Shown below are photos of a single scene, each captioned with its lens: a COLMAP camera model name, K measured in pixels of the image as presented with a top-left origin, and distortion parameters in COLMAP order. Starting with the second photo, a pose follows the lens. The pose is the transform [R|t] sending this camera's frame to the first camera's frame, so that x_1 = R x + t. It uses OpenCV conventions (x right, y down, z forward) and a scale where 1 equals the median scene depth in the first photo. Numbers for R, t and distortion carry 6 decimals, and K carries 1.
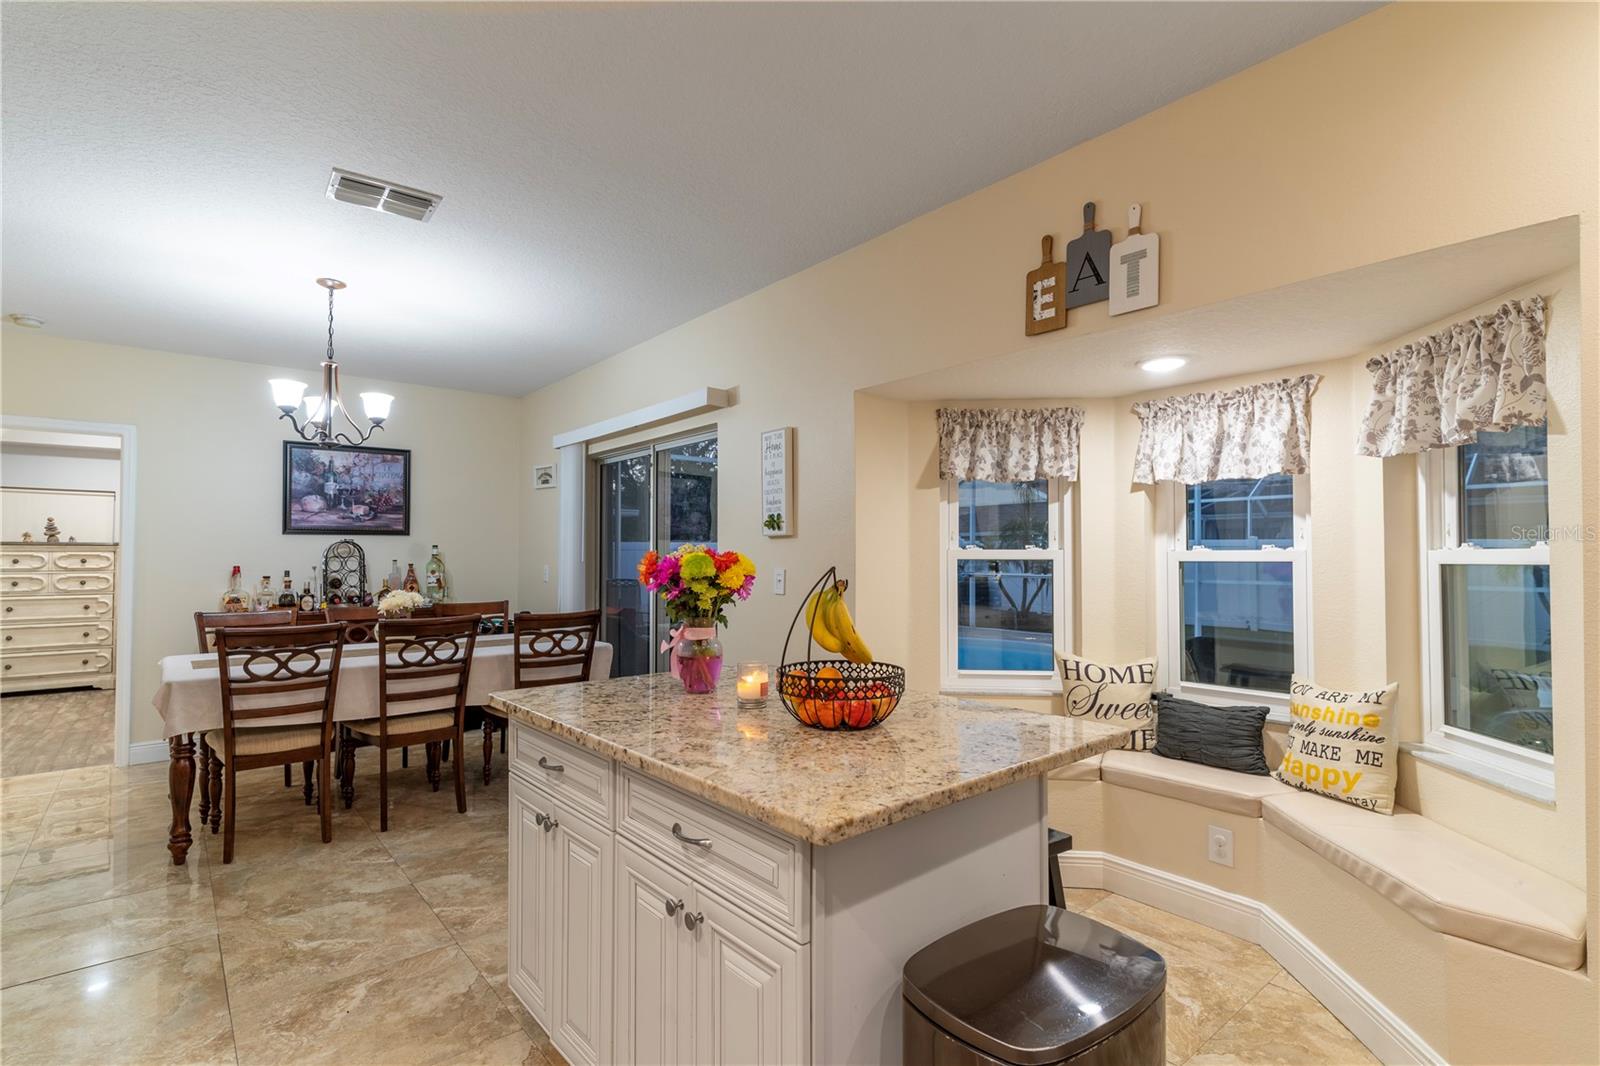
lens RADIAL K [[761.9, 0, 800.2], [0, 761.9, 541.6], [0, 0, 1]] dist [0.000965, -0.000681]
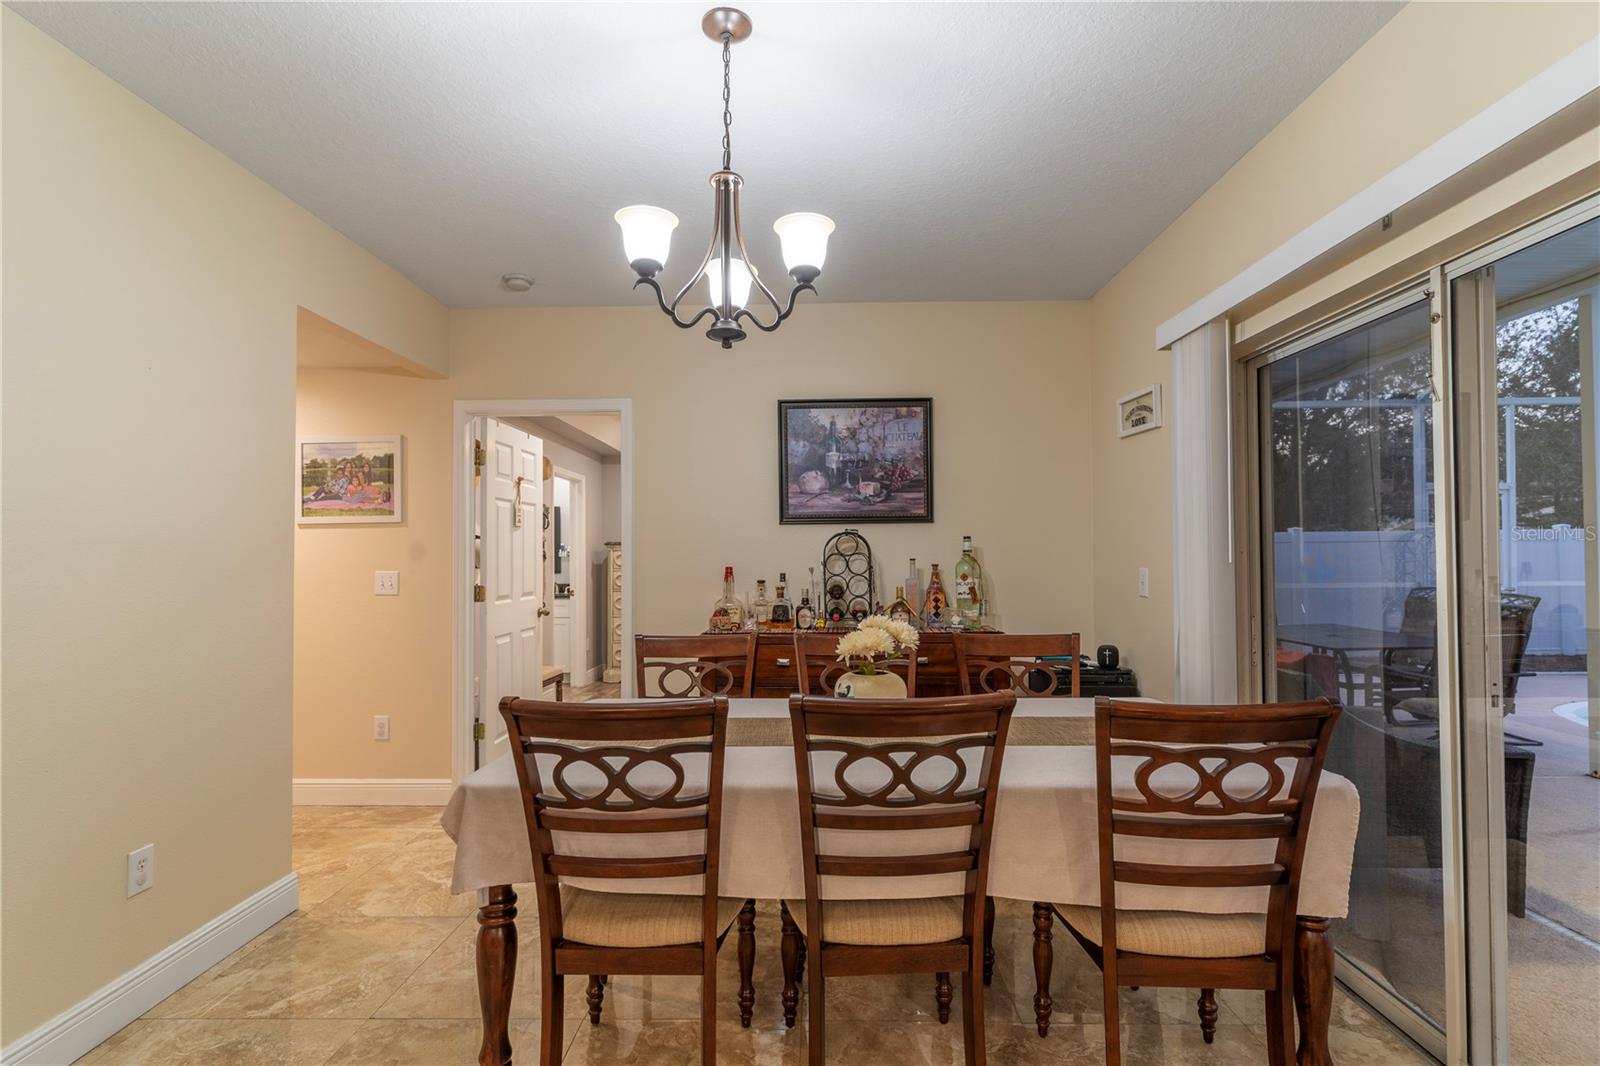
lens RADIAL K [[732.5, 0, 807.6], [0, 732.5, 545.4], [0, 0, 1]] dist [0.002533, 0.000746]
pose [[0.752782, -0.013605, -0.658129, -0.177480], [0.019651, 0.999805, 0.001809, 0.009702], [0.657976, -0.014294, 0.752903, 0.462403]]
